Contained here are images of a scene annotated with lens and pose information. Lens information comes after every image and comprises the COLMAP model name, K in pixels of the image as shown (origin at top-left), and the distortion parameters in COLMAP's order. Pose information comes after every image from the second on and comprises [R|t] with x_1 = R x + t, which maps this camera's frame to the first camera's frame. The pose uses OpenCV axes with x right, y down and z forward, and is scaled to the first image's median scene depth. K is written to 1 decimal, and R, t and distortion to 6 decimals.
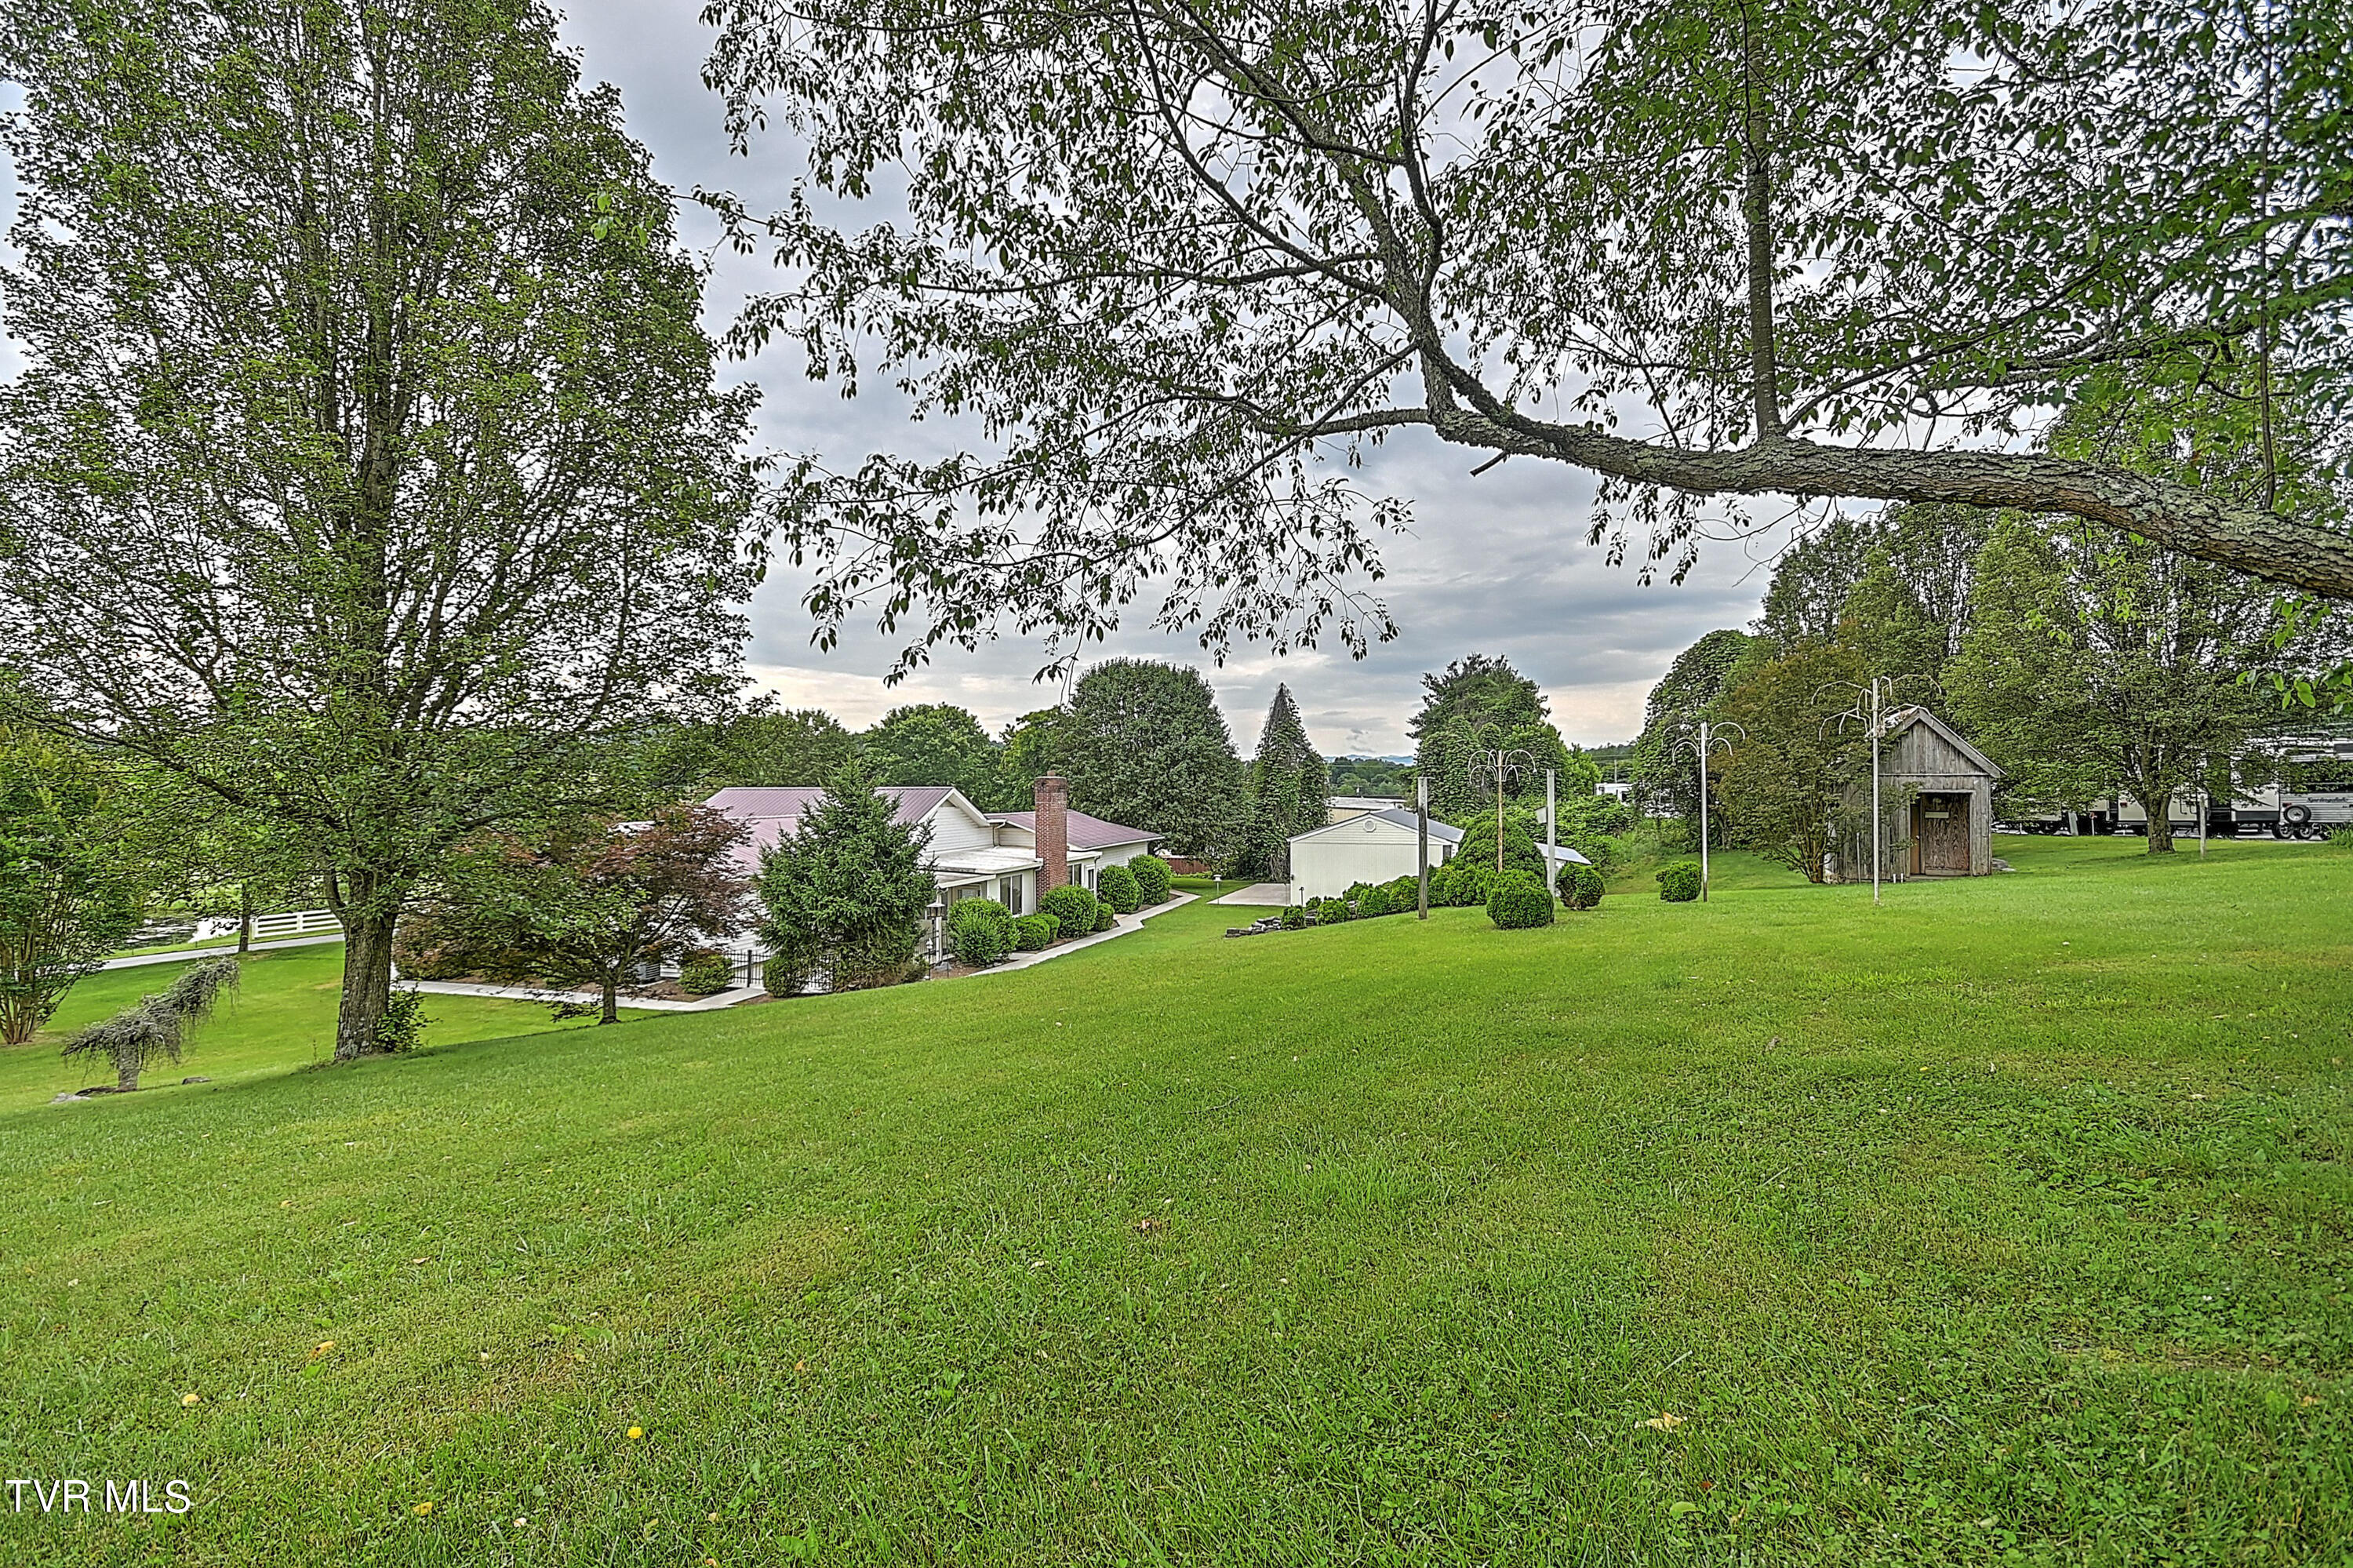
lens RADIAL K [[1011.0, 0, 1179.7], [0, 1011.0, 787.2], [0, 0, 1]] dist [0.011899, -0.008541]
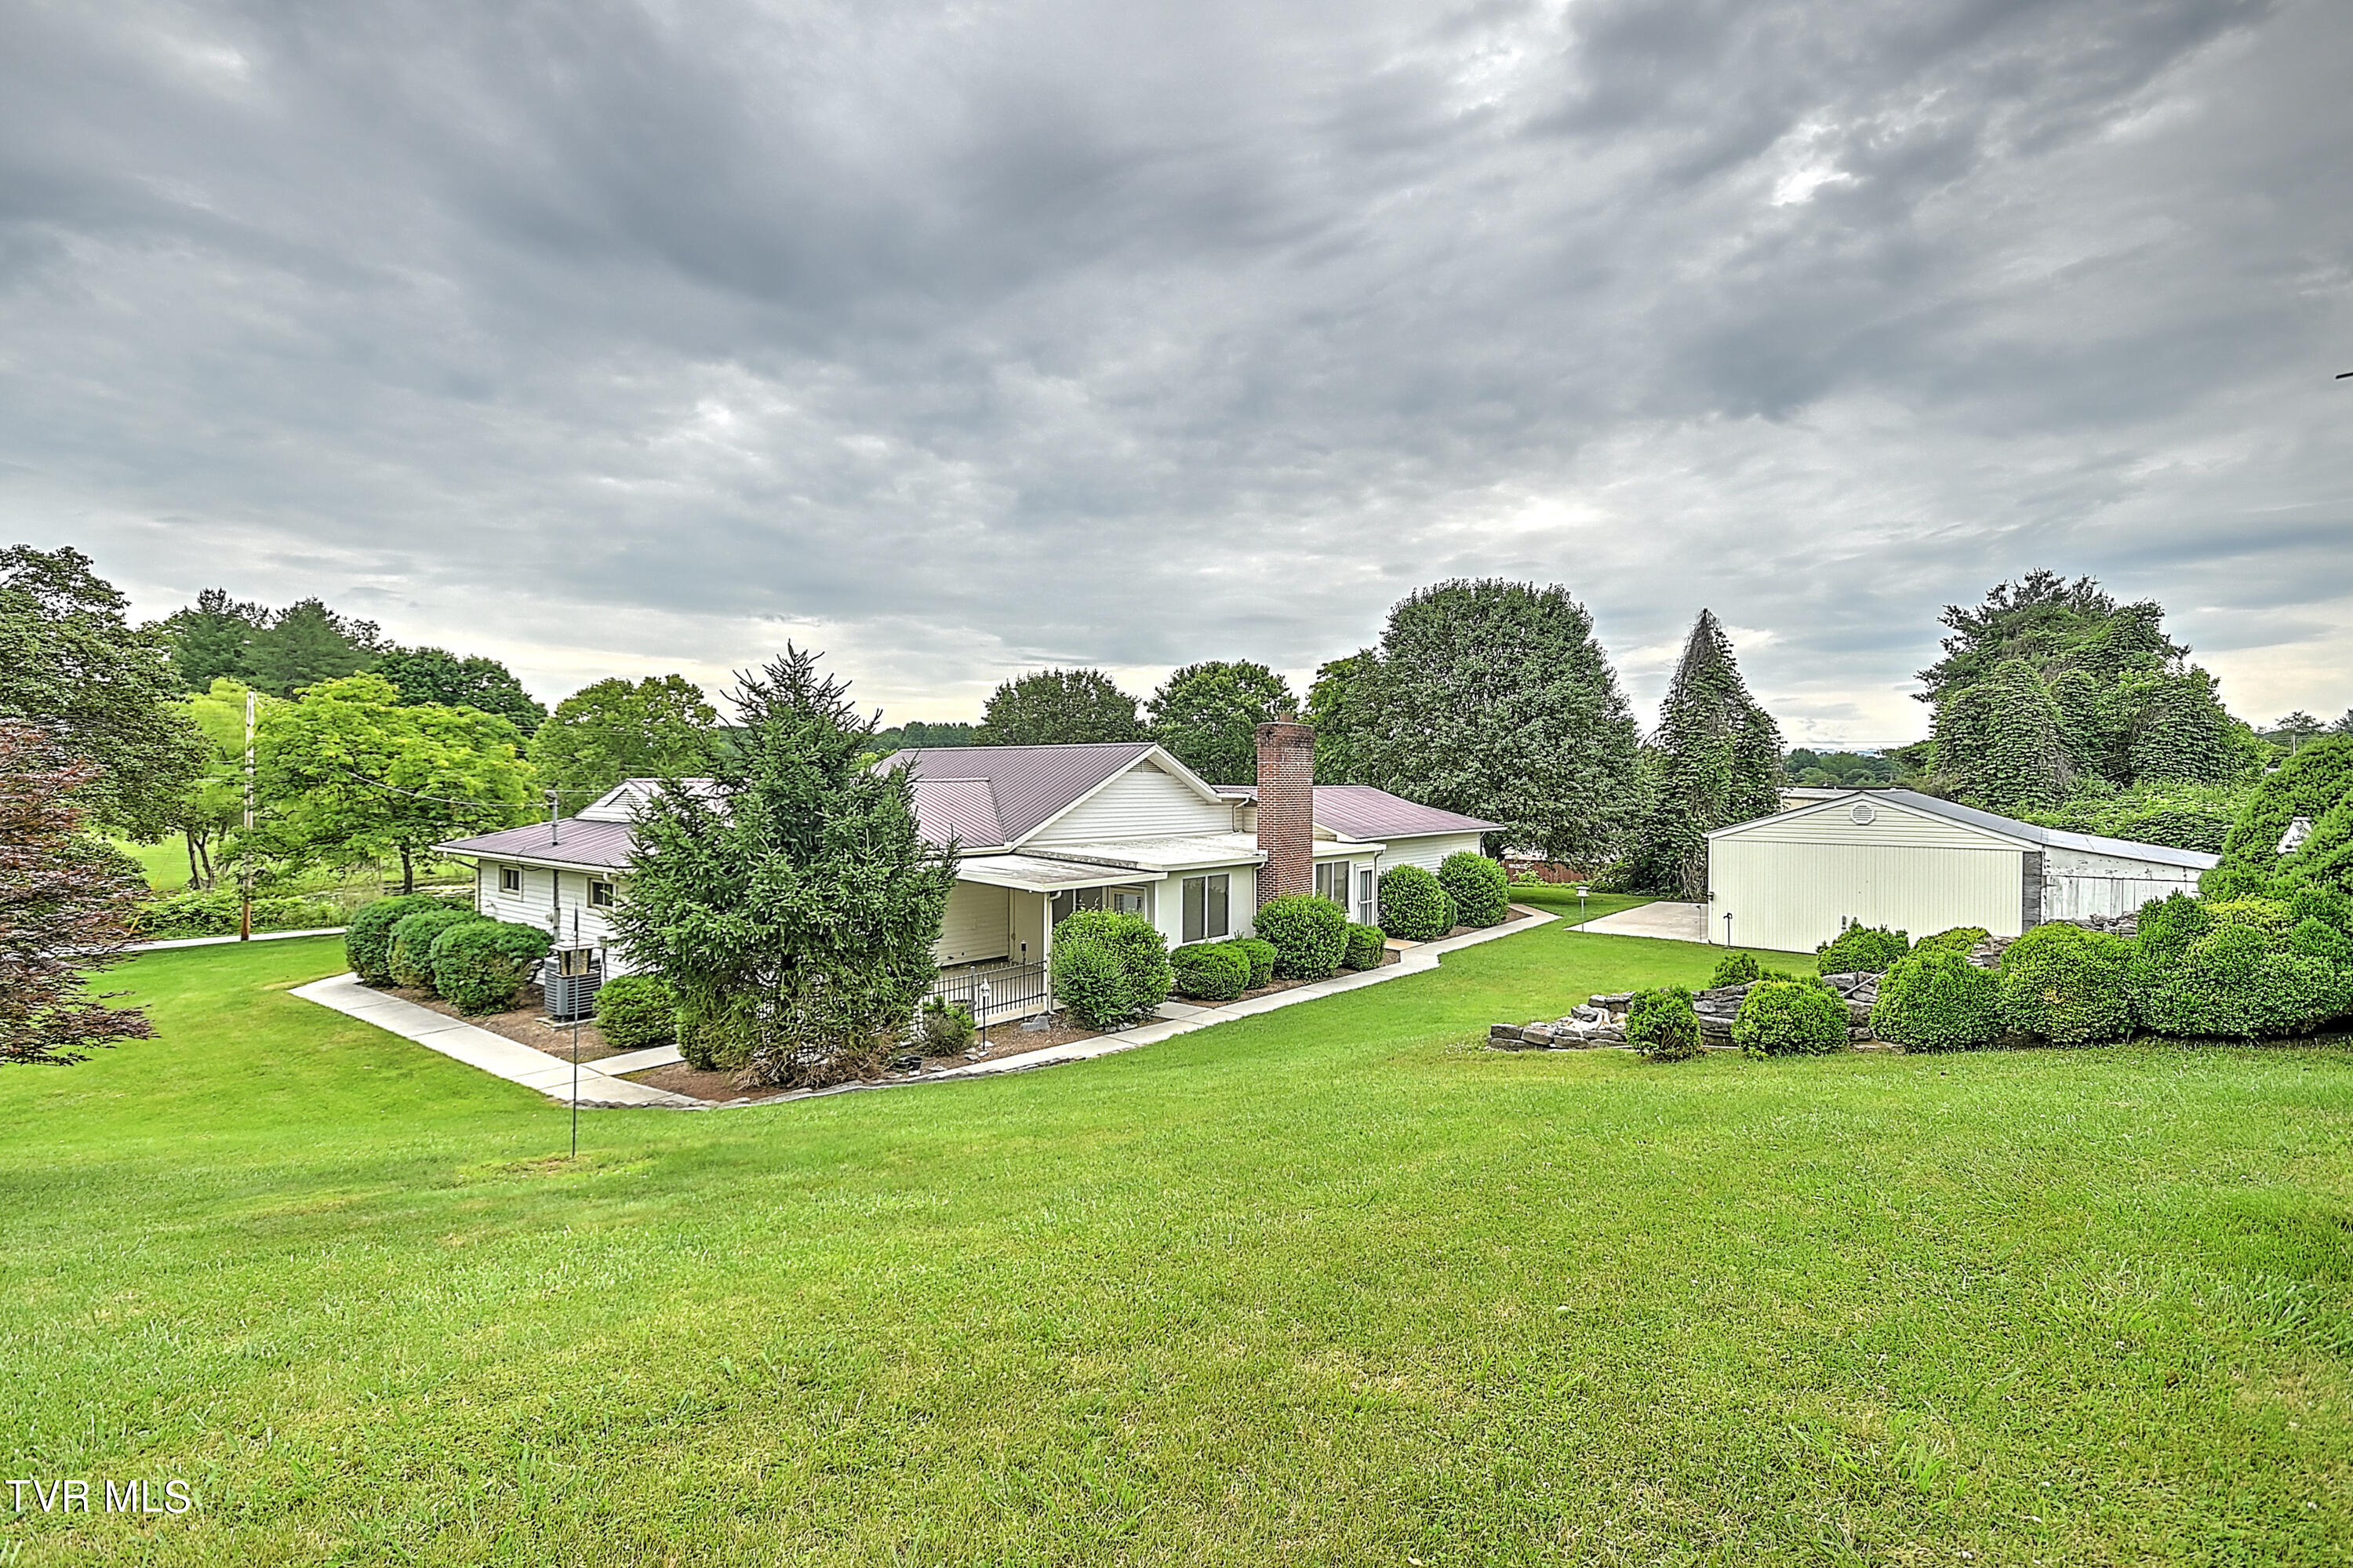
lens RADIAL K [[1046.9, 0, 1180.6], [0, 1046.9, 810.3], [0, 0, 1]] dist [0.021947, -0.009123]
pose [[0.931708, 0.016909, -0.362815, 0.036696], [-0.007528, 0.999600, 0.027254, 0.018913], [0.363131, -0.022661, 0.931463, 0.250798]]
